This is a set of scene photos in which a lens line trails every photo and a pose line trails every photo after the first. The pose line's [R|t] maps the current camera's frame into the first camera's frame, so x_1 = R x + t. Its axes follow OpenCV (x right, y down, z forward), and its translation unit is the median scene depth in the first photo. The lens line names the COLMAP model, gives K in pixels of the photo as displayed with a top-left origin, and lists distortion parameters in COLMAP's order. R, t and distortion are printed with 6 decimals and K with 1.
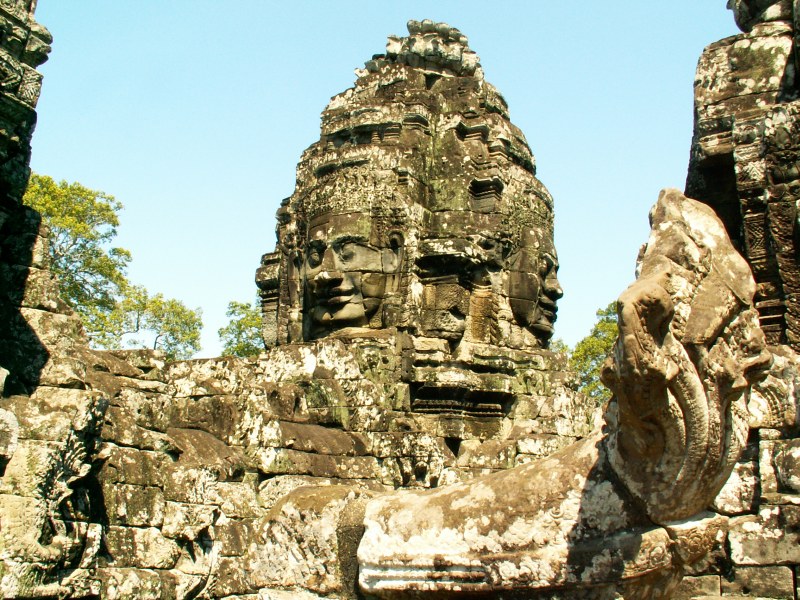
lens RADIAL K [[825.0, 0, 399.7], [0, 825.0, 296.0], [0, 0, 1]] dist [-0.130543, 0.000000]
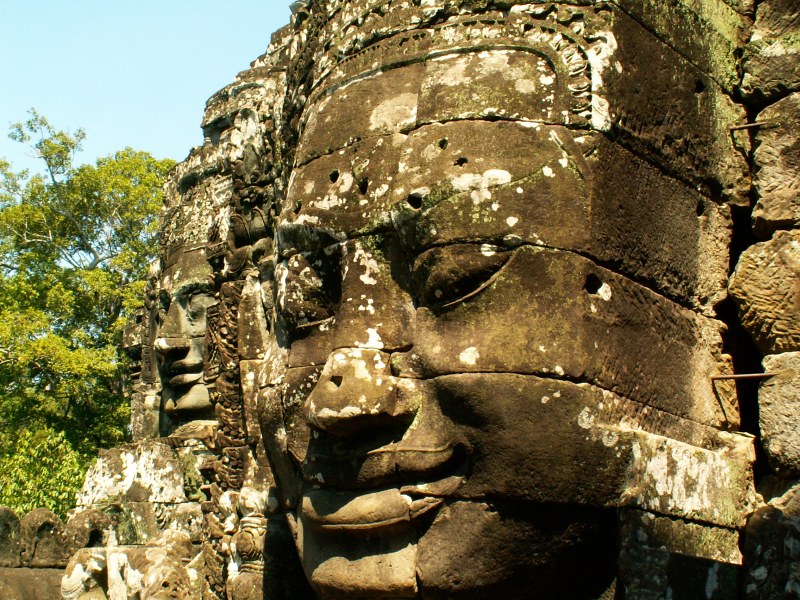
lens RADIAL K [[1232.1, 0, 400.5], [0, 1232.1, 303.6], [0, 0, 1]] dist [-0.020441, 0.000000]
pose [[0.957634, -0.039378, -0.285283, 0.384310], [0.038287, 0.999223, -0.009403, -0.040850], [0.285432, -0.001918, 0.958397, 0.091730]]
